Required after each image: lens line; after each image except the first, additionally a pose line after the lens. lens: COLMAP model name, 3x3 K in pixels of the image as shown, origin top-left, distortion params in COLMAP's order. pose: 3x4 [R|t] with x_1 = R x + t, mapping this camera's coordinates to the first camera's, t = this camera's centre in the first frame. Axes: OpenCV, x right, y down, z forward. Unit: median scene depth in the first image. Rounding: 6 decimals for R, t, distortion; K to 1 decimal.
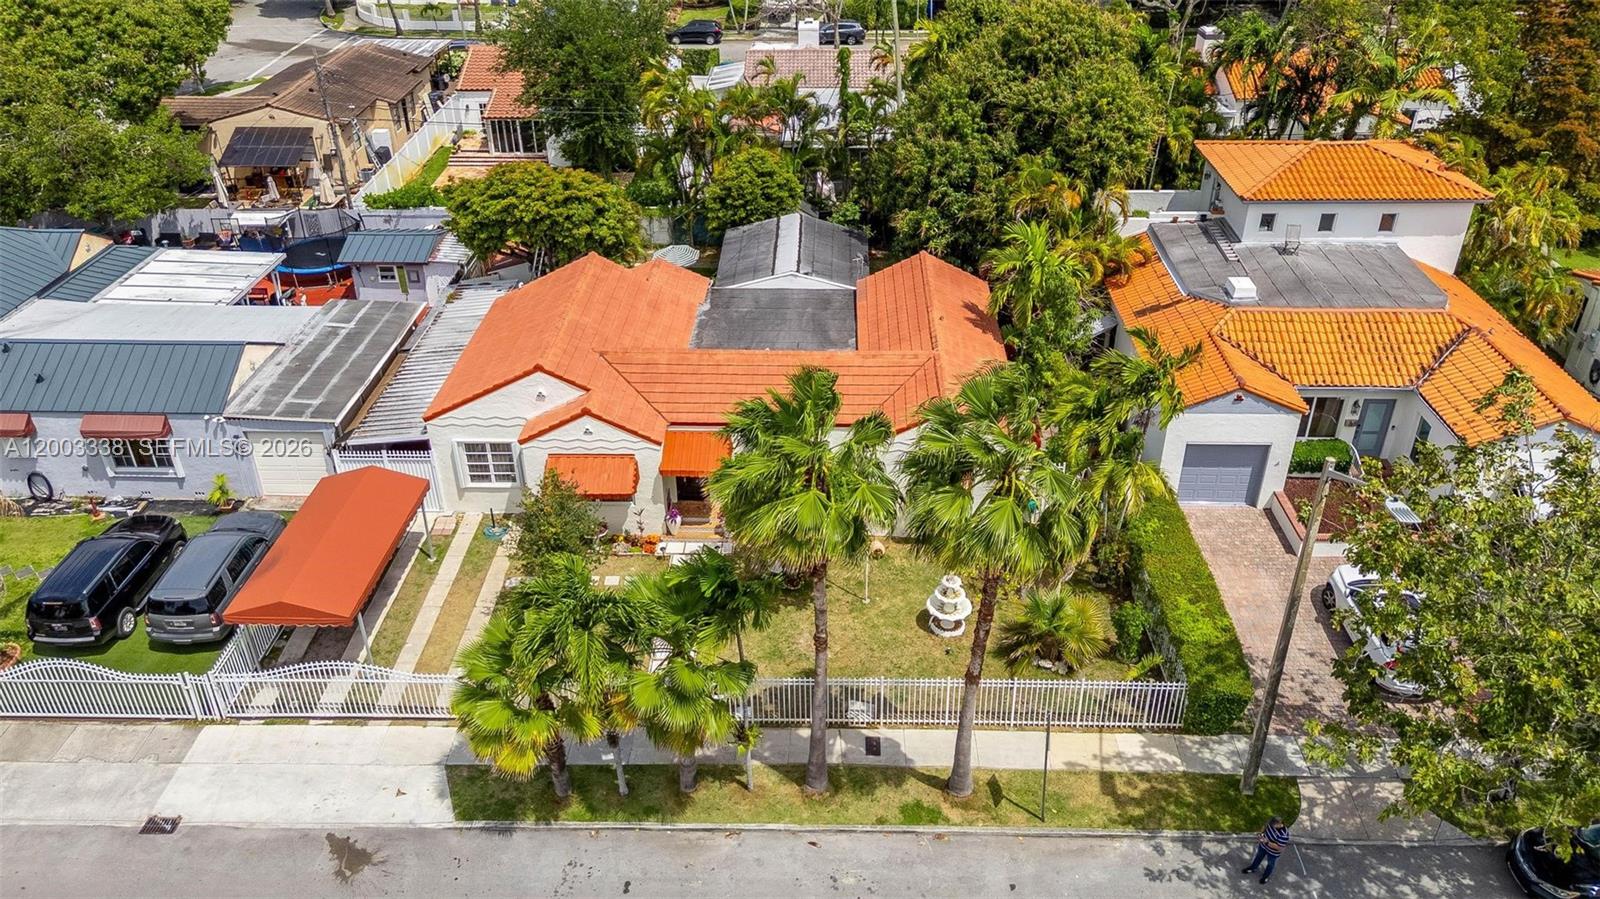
lens RADIAL K [[1184.1, 0, 800.0], [0, 1184.1, 449.5], [0, 0, 1]] dist [0.024478, -0.000823]
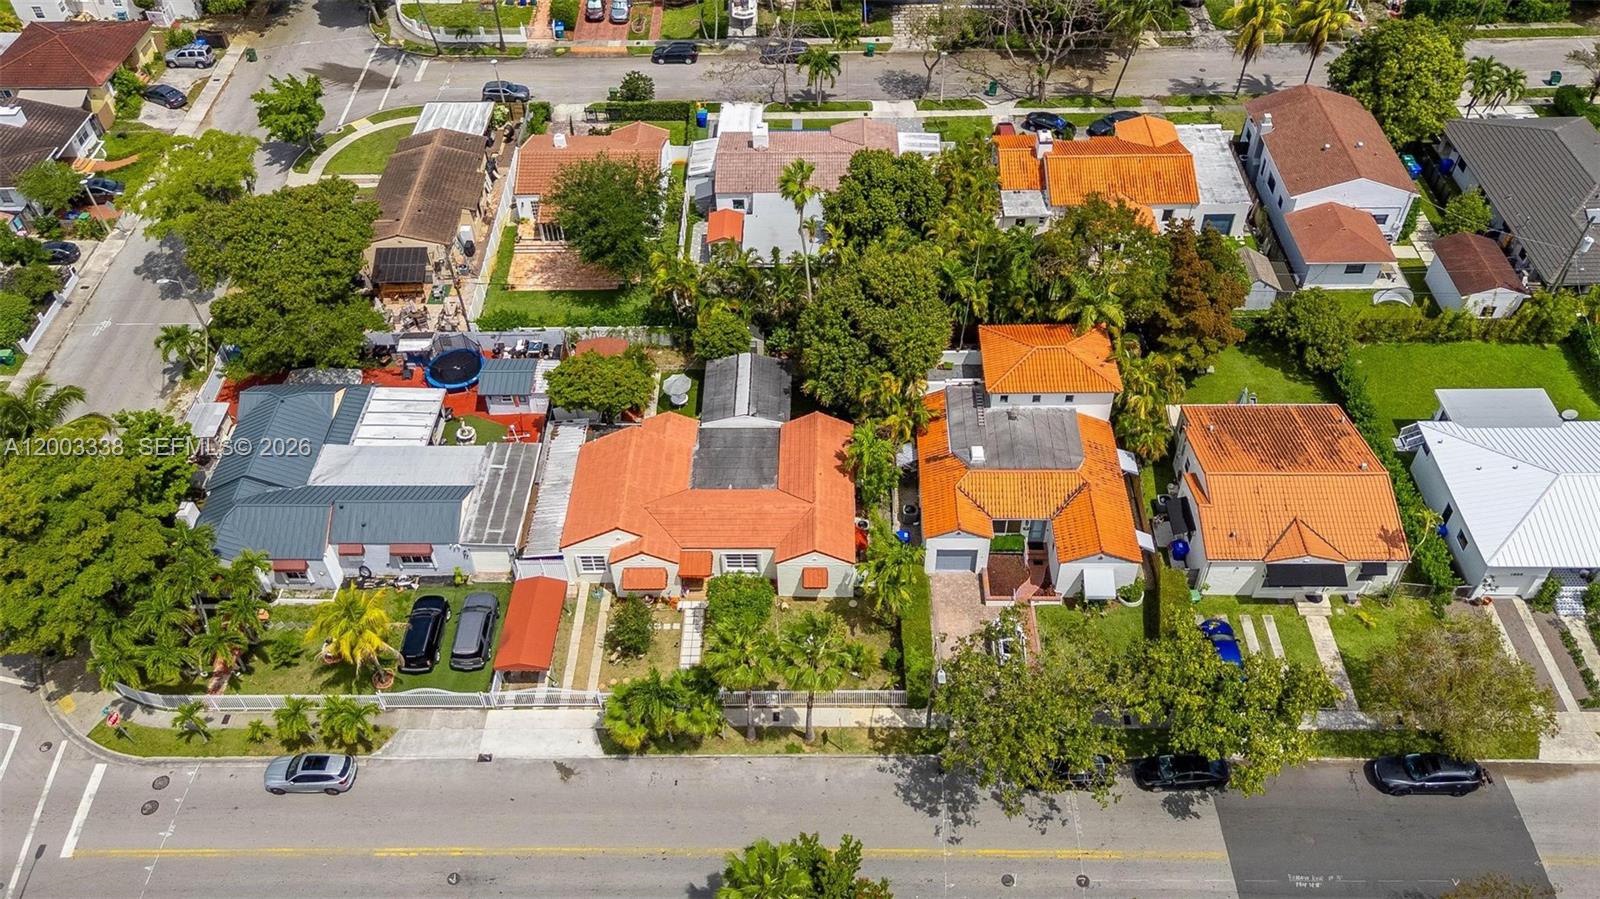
lens RADIAL K [[1229.8, 0, 806.9], [0, 1229.8, 451.9], [0, 0, 1]] dist [0.056490, -0.049272]
pose [[0.999811, -0.019075, 0.003665, 0.096273], [0.017585, 0.969034, 0.246299, -0.671940], [-0.008250, -0.246188, 0.969187, -0.972084]]
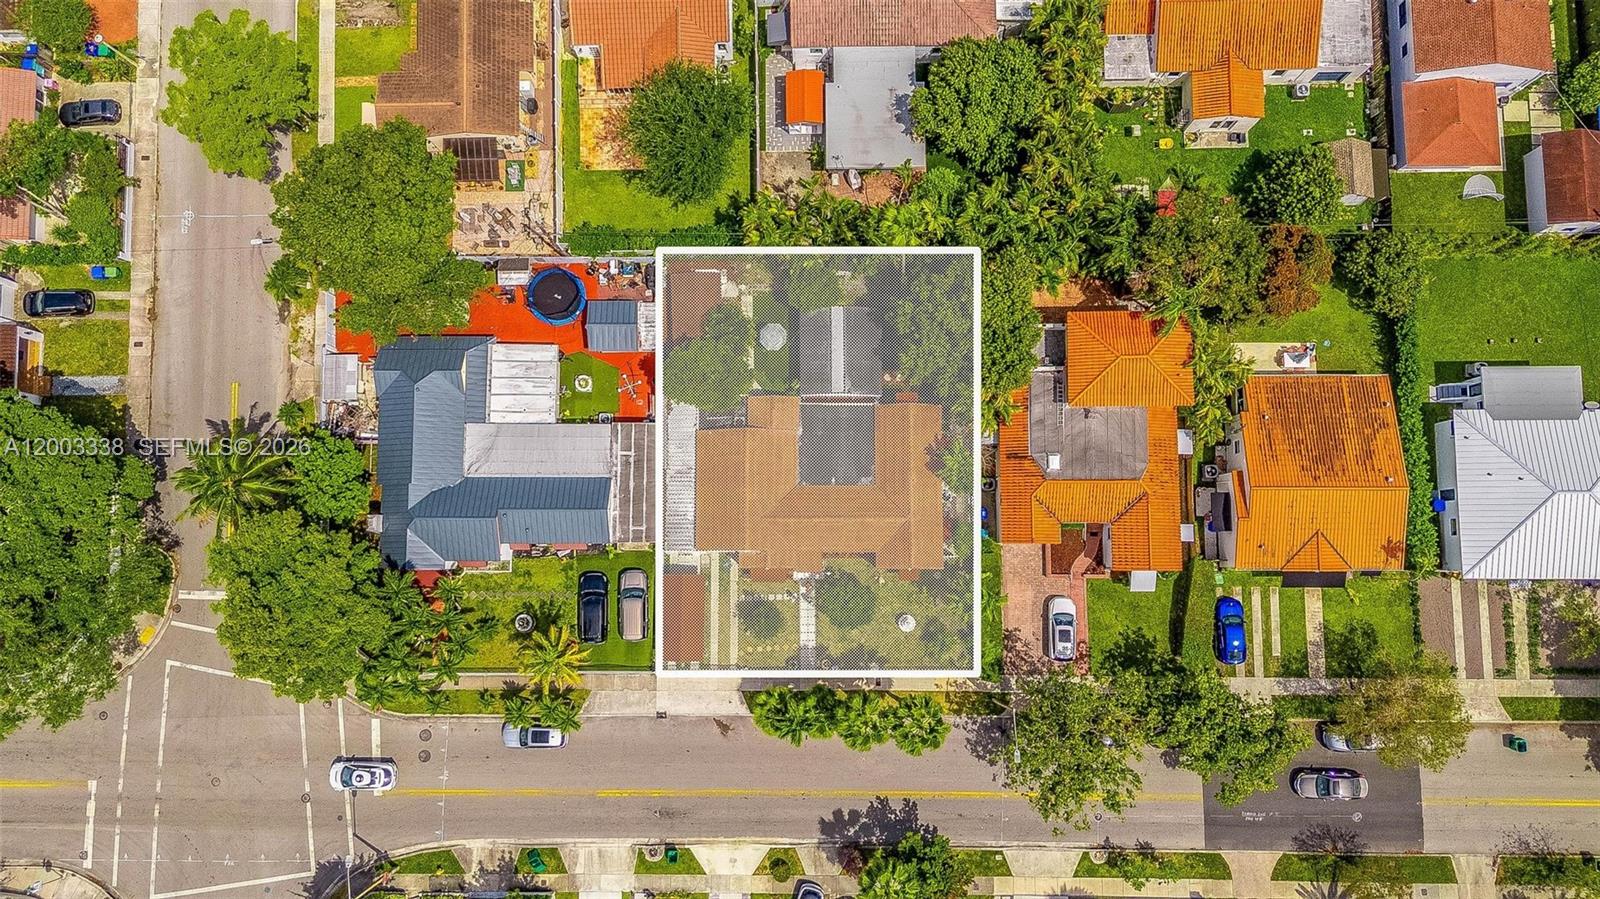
lens RADIAL K [[1229.8, 0, 806.9], [0, 1229.8, 451.9], [0, 0, 1]] dist [0.056490, -0.049272]
pose [[0.999530, -0.030546, -0.002706, -0.076010], [0.020498, 0.599875, 0.799831, -2.080959], [-0.022809, -0.799510, 0.600219, -0.343521]]
